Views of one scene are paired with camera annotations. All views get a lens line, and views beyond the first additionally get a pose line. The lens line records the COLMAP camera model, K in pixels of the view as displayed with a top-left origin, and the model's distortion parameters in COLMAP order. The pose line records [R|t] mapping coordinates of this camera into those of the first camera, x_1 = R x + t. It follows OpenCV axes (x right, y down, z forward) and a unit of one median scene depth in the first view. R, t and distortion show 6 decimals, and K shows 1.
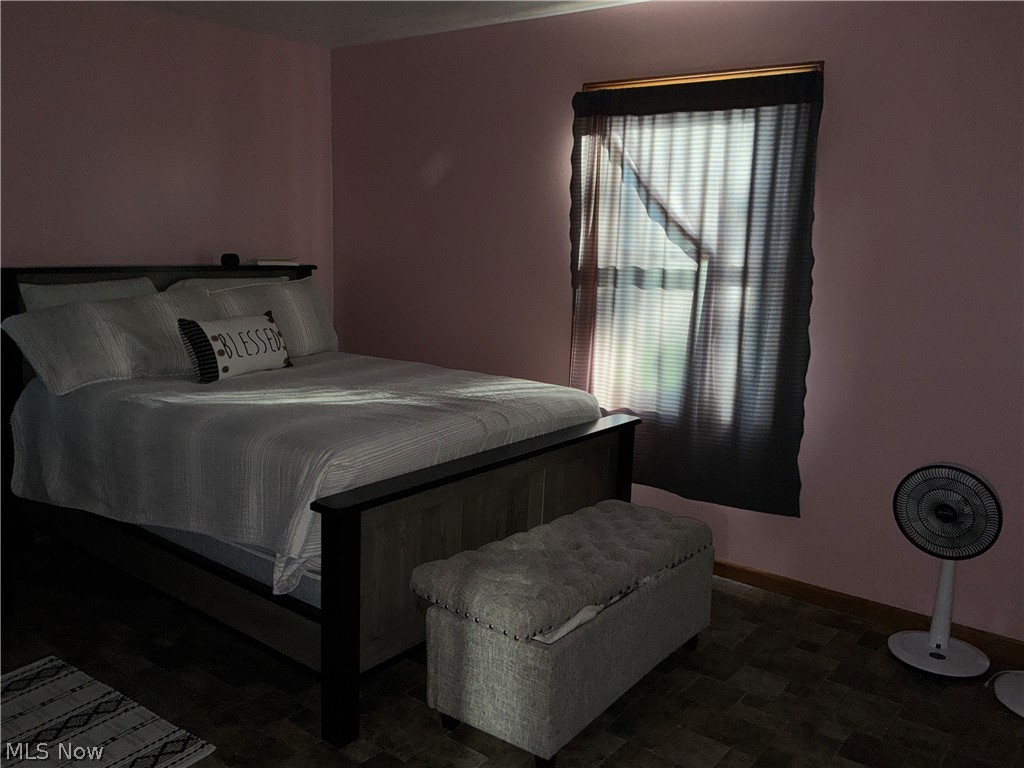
lens RADIAL K [[852.8, 0, 512.2], [0, 852.8, 386.2], [0, 0, 1]] dist [0.070571, -0.117502]
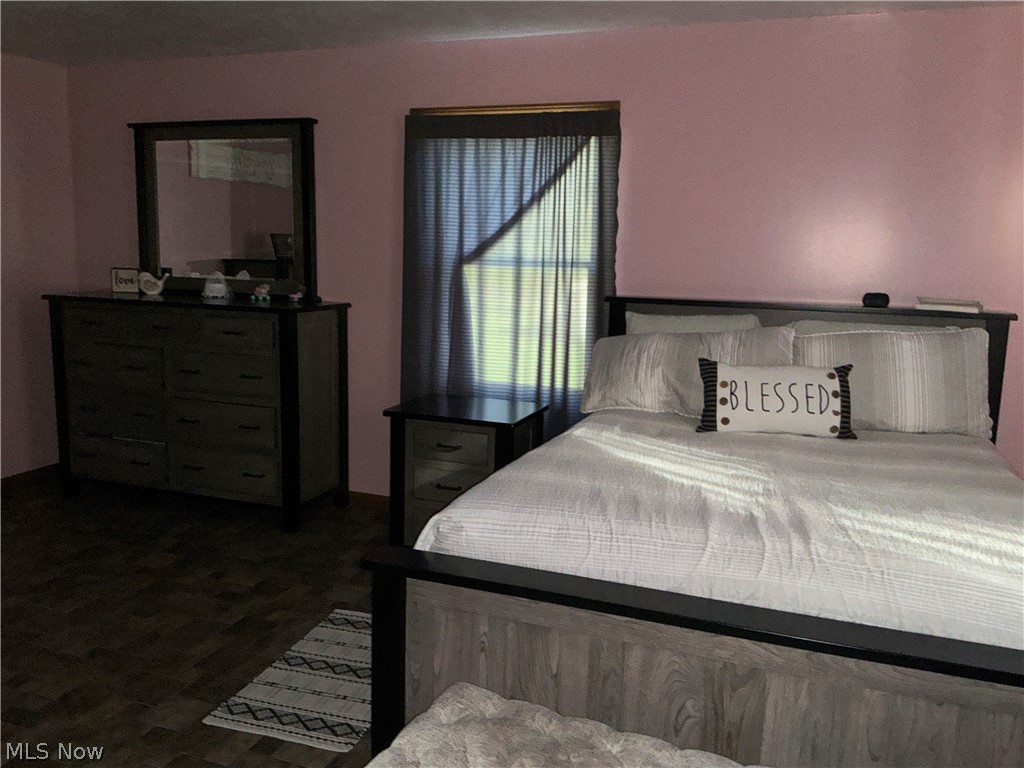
lens RADIAL K [[852.8, 0, 512.2], [0, 852.8, 381.1], [0, 0, 1]] dist [0.070571, -0.117502]
pose [[0.287244, 0.126531, -0.949464, 0.418963], [-0.183669, 0.980119, 0.075051, -0.084519], [0.940083, 0.152830, 0.304773, 0.530555]]
